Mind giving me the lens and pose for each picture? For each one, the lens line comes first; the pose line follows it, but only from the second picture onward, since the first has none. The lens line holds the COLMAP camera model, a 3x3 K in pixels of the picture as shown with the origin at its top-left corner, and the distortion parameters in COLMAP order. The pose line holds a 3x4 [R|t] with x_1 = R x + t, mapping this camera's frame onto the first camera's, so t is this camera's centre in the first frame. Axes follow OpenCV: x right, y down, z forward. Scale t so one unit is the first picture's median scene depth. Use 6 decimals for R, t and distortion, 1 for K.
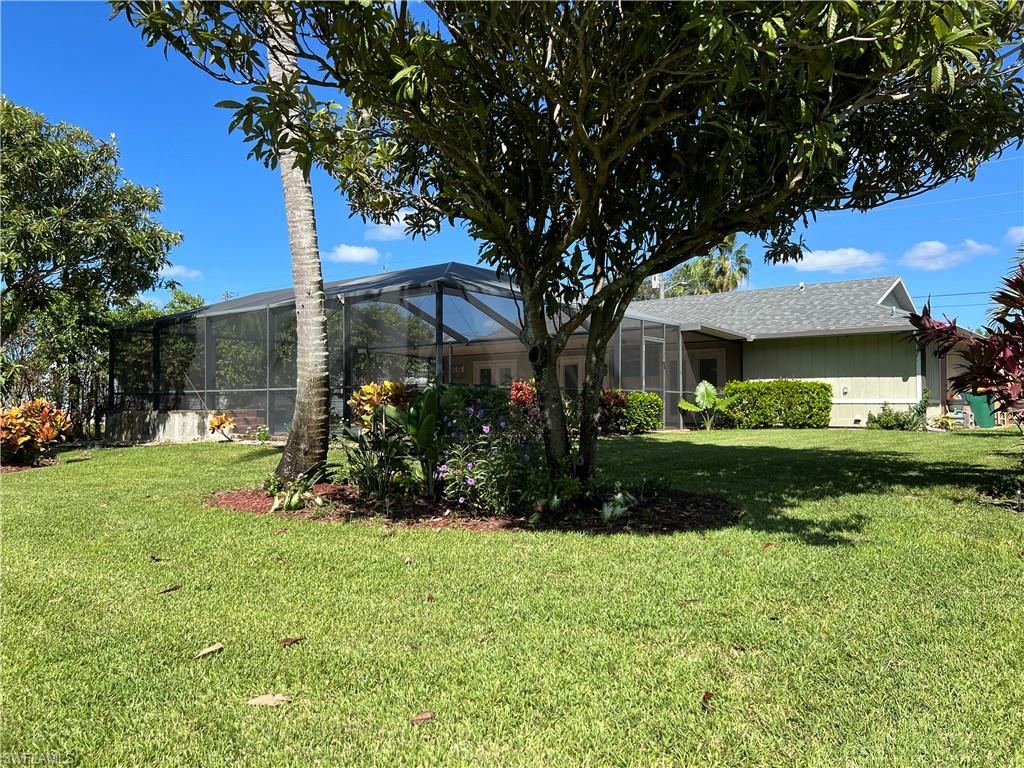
lens RADIAL K [[769.5, 0, 511.0], [0, 769.5, 382.4], [0, 0, 1]] dist [0.034254, -0.023317]
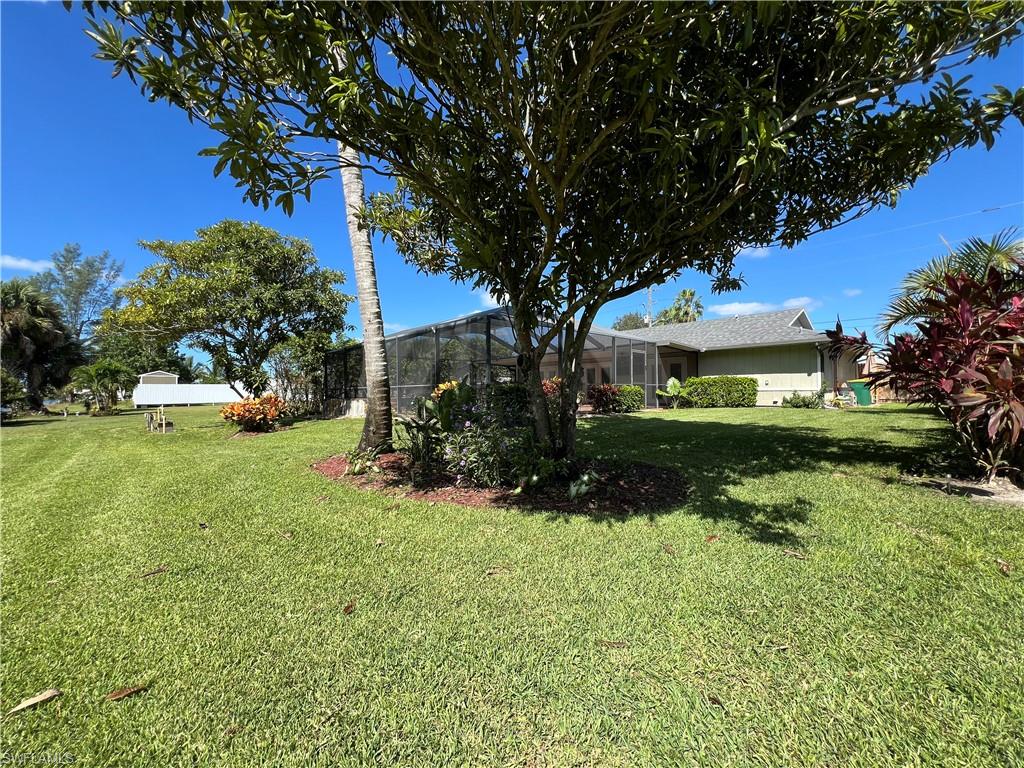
lens RADIAL K [[411.8, 0, 513.1], [0, 411.8, 387.6], [0, 0, 1]] dist [-0.003064, 0.000310]
pose [[0.990825, -0.010215, -0.134767, 0.061536], [0.012976, 0.999723, 0.019620, -0.003122], [0.134529, -0.021189, 0.990683, 0.181269]]
